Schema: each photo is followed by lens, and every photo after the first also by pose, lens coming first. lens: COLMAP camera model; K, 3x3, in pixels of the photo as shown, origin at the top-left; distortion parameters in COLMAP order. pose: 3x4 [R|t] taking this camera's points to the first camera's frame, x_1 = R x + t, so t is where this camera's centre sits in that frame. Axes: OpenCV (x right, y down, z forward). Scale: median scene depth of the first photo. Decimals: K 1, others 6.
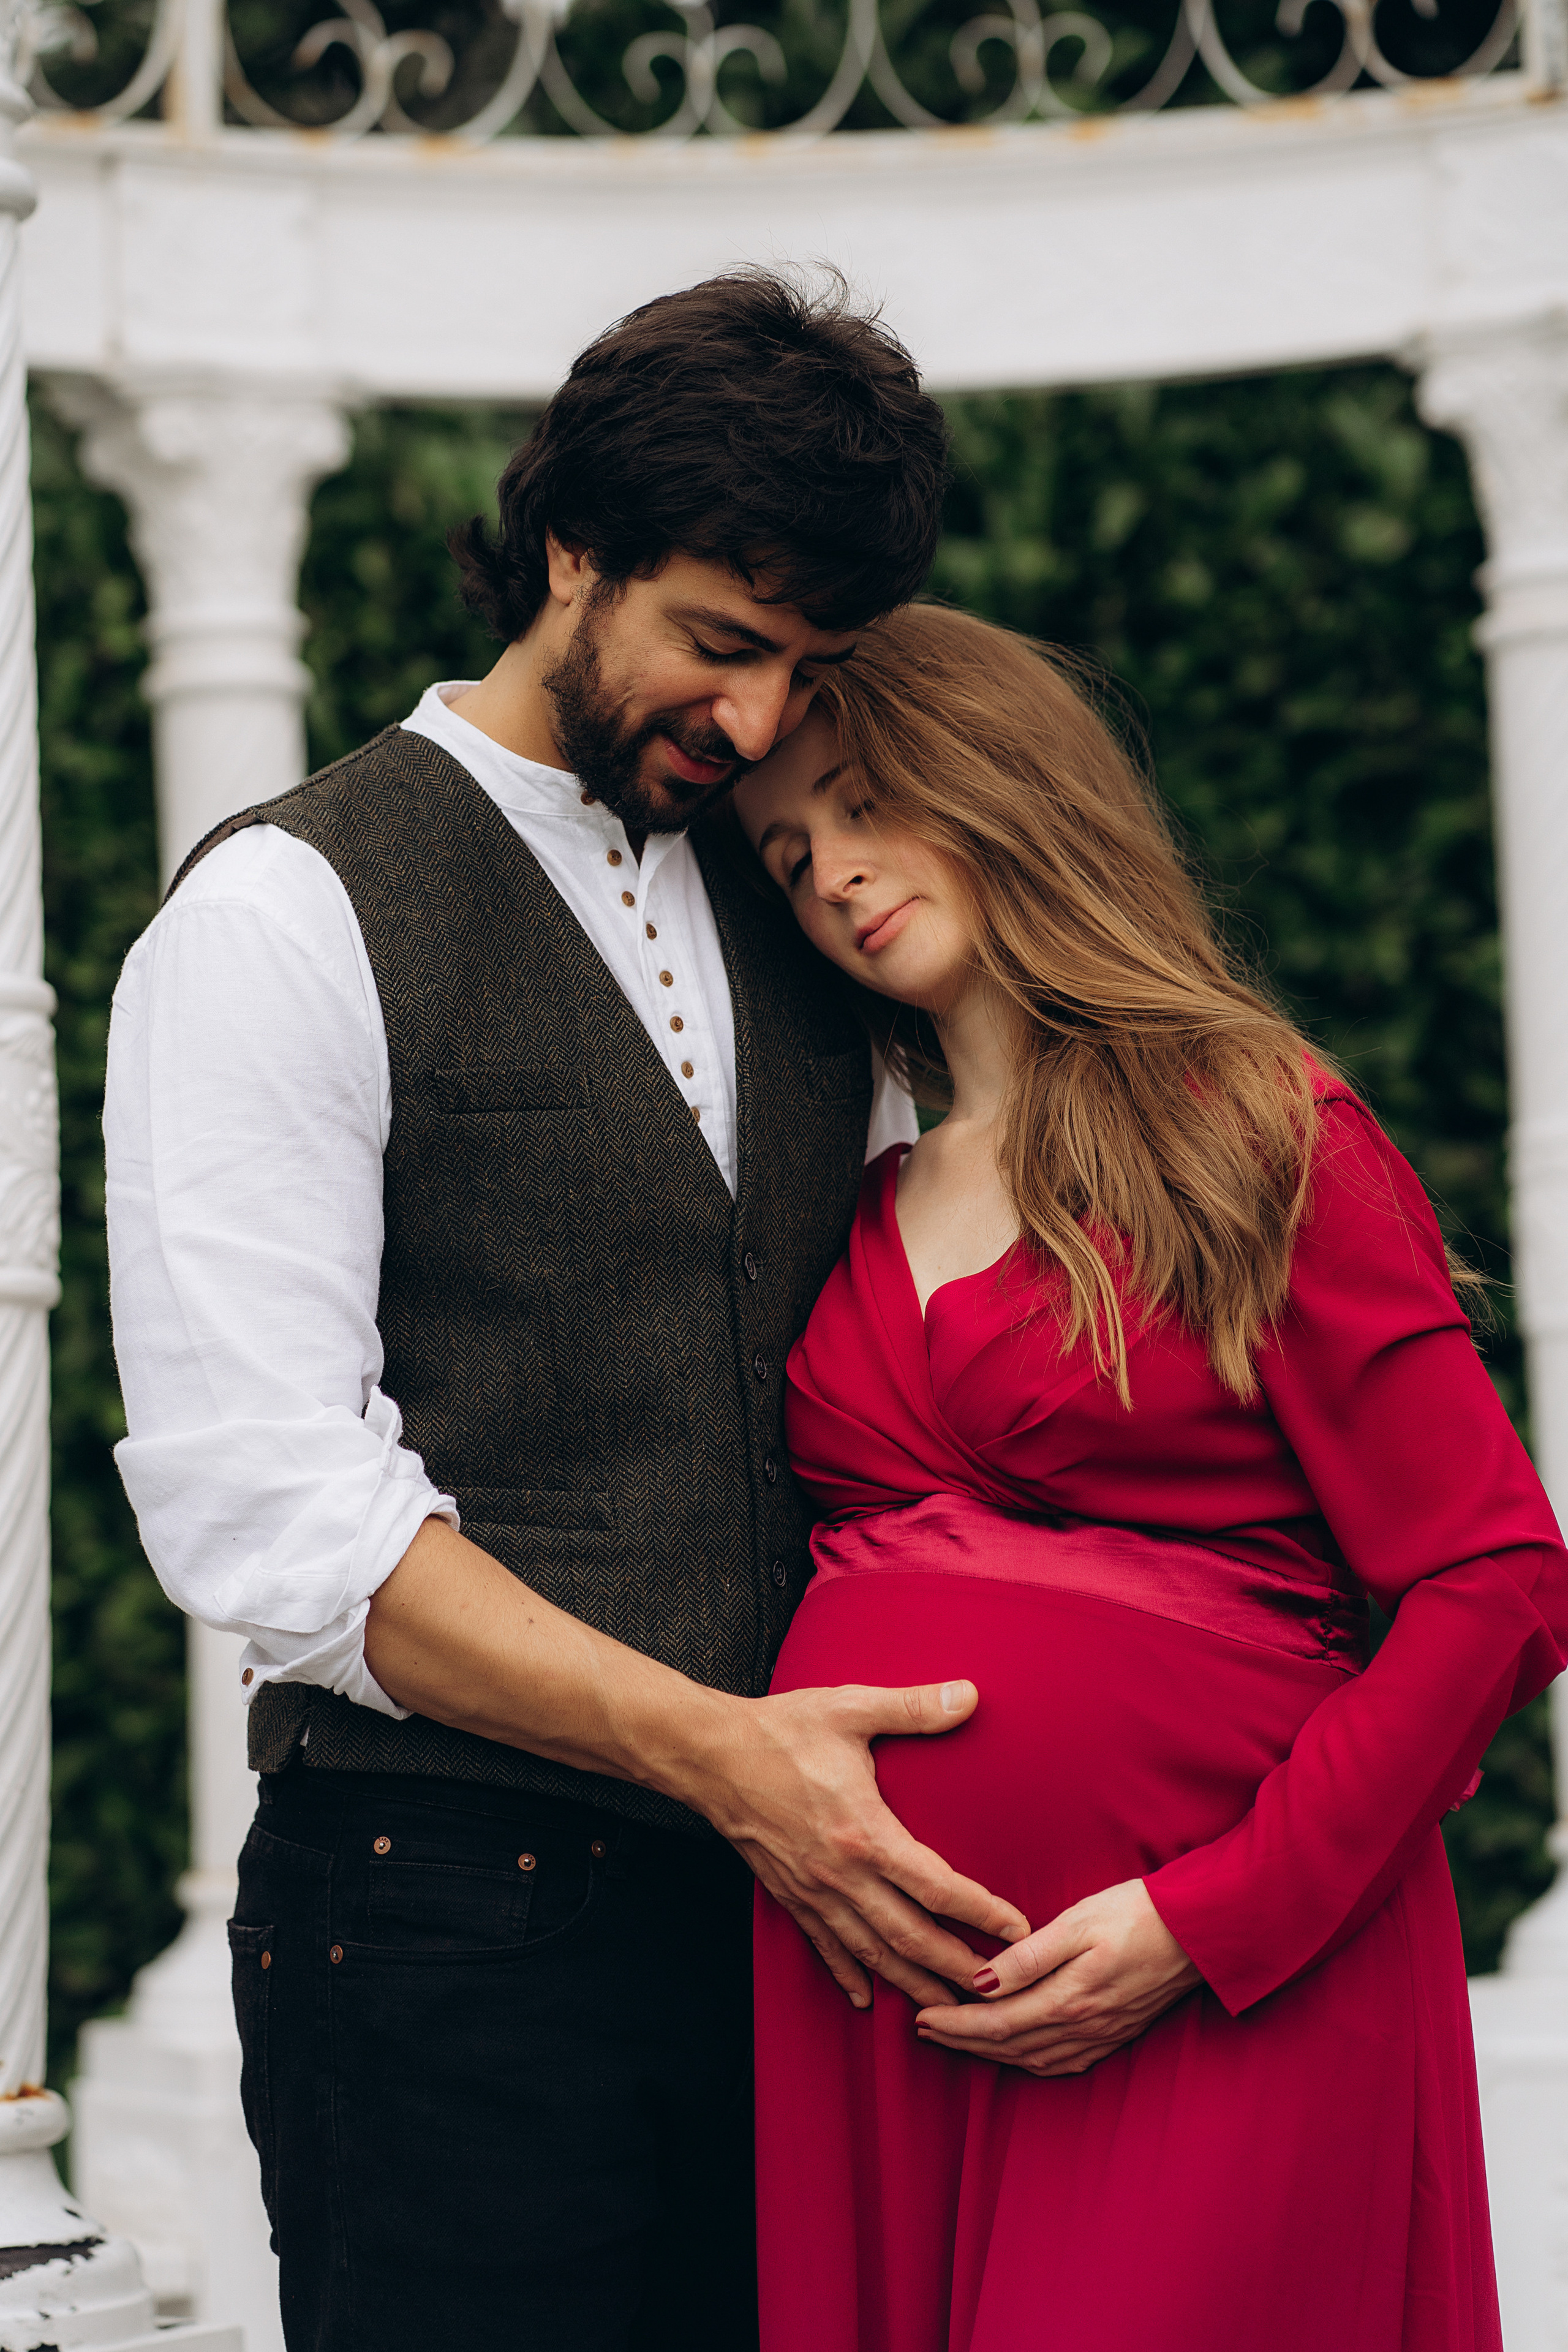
lens RADIAL K [[5479.1, 0, 784.0], [0, 5479.1, 1176.0], [0, 0, 1]] dist [0.955838, -11.401647]
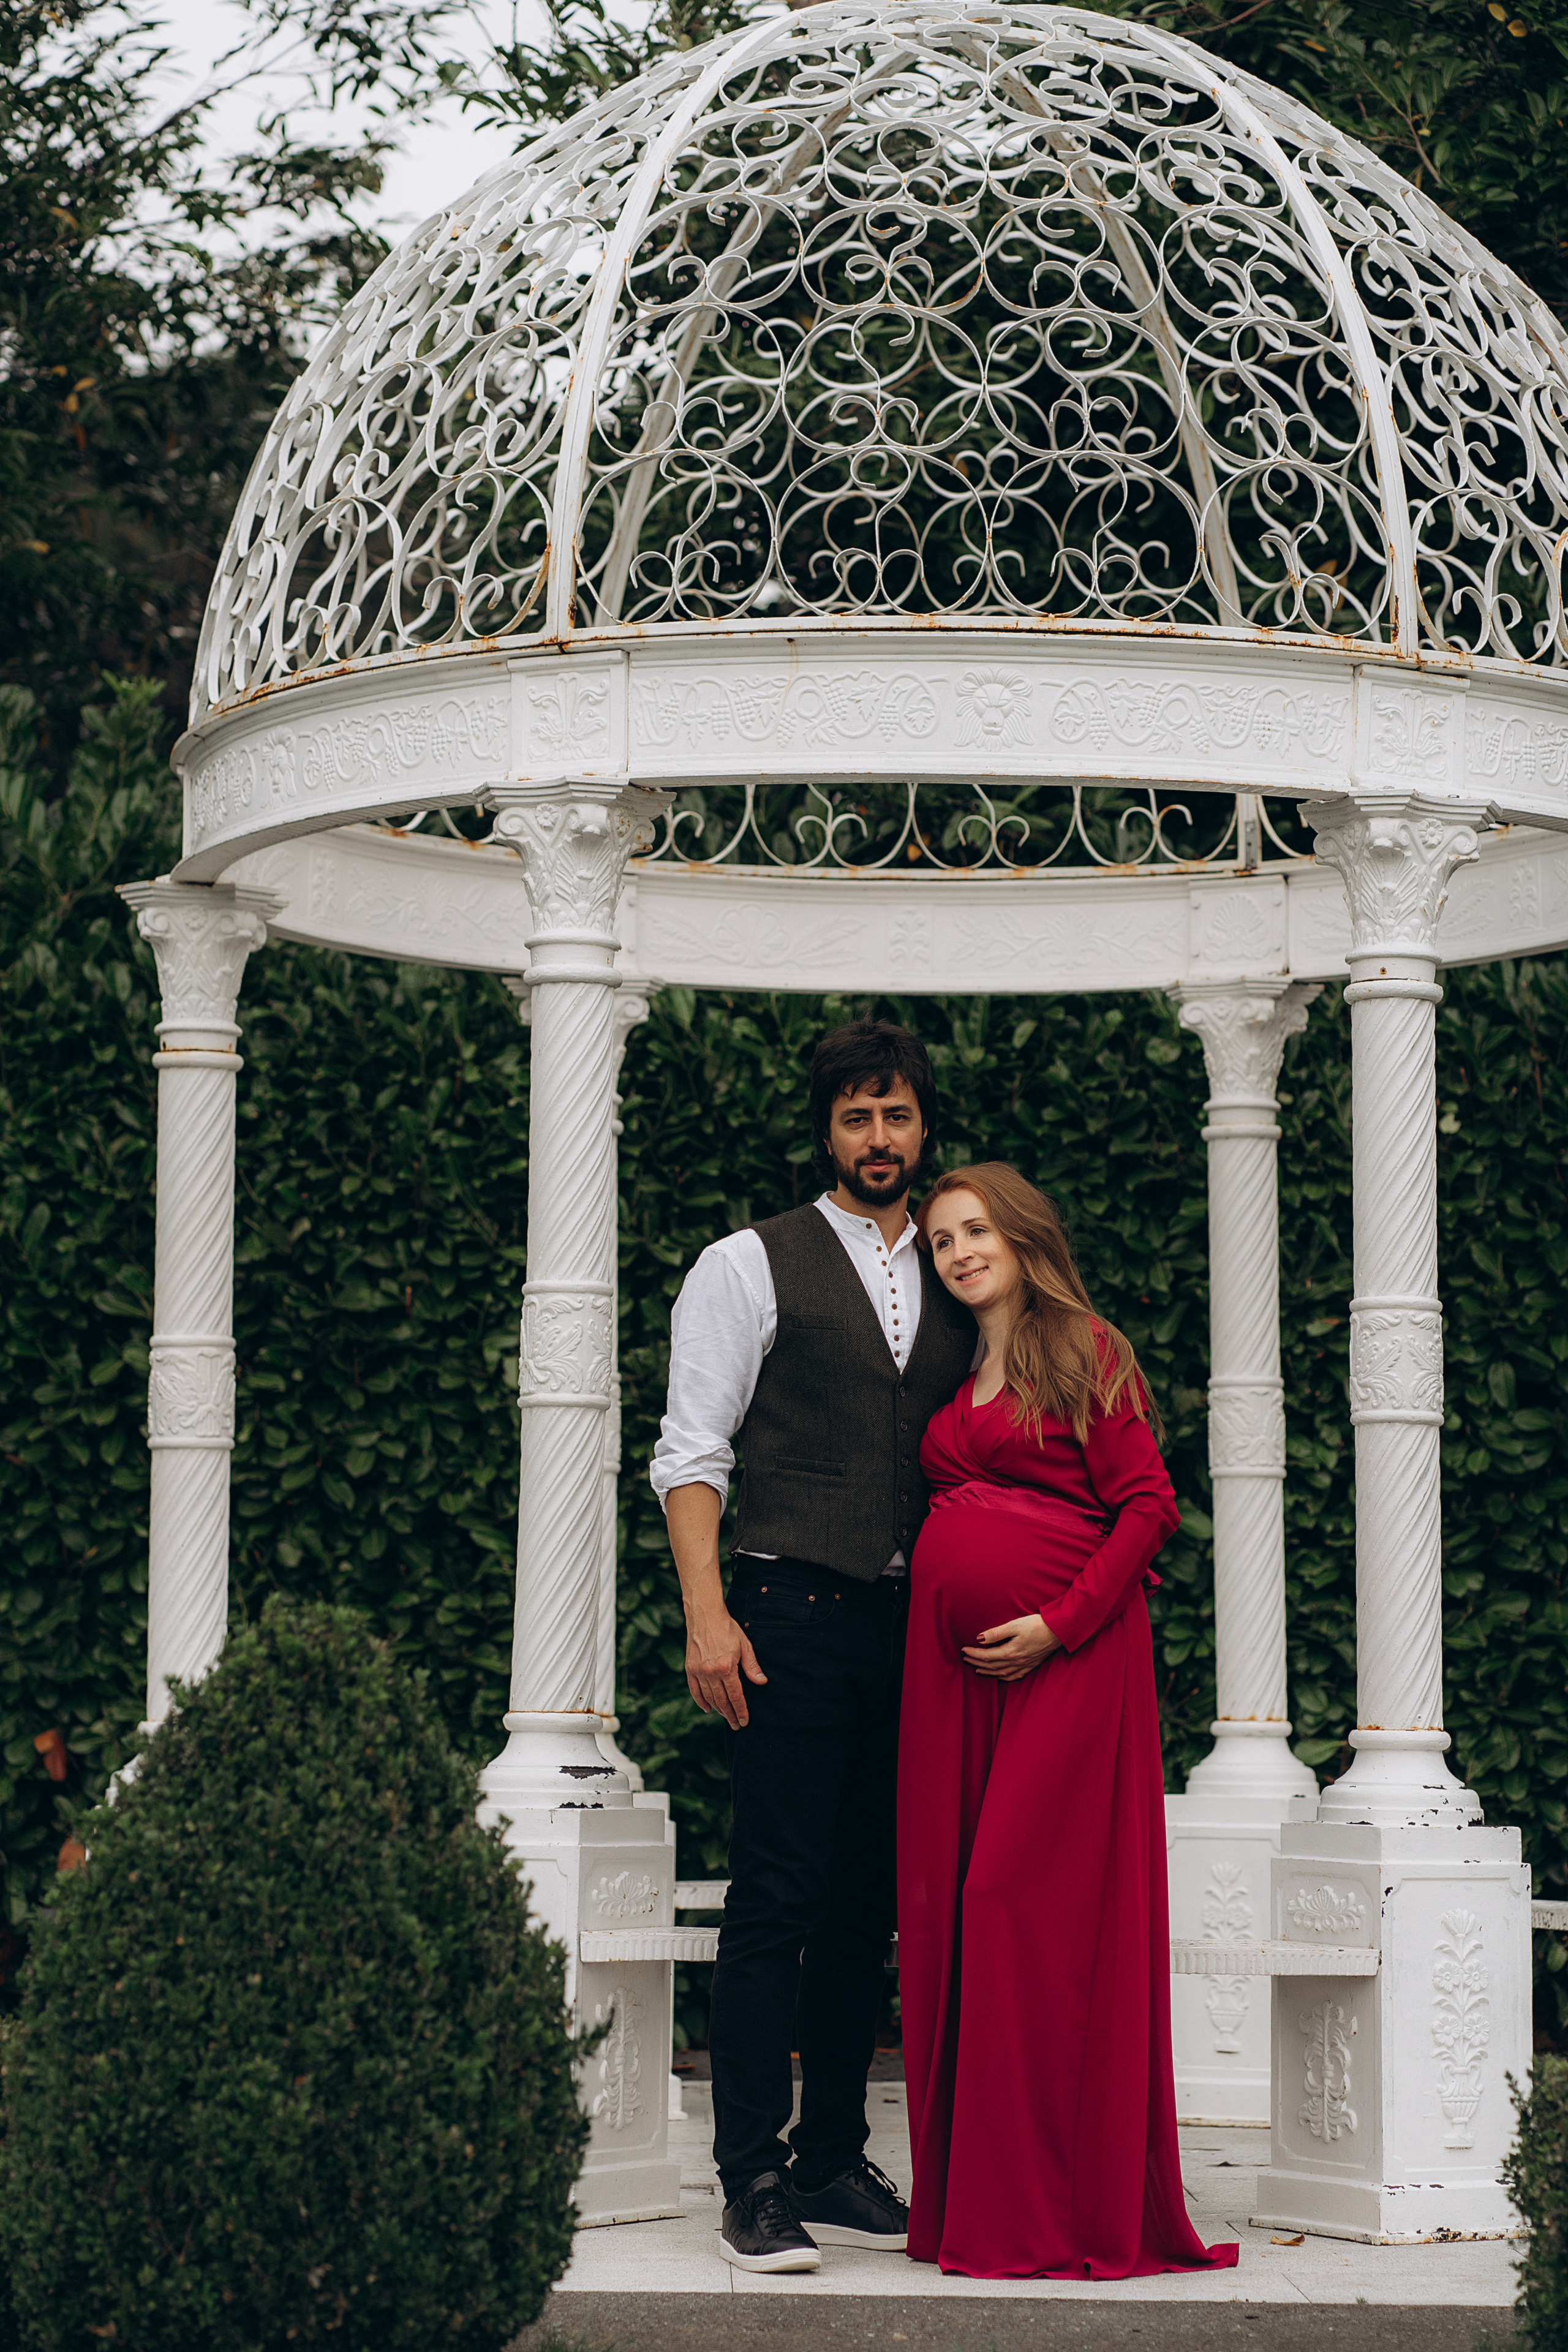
lens RADIAL K [[5479.1, 0, 784.0], [0, 5479.1, 1176.0], [0, 0, 1]] dist [0.955838, -11.401647]
pose [[0.998443, 0.047814, 0.028740, -0.083487], [-0.046494, 0.997906, -0.044963, 0.015853], [-0.030830, 0.043557, 0.998575, -0.980908]]
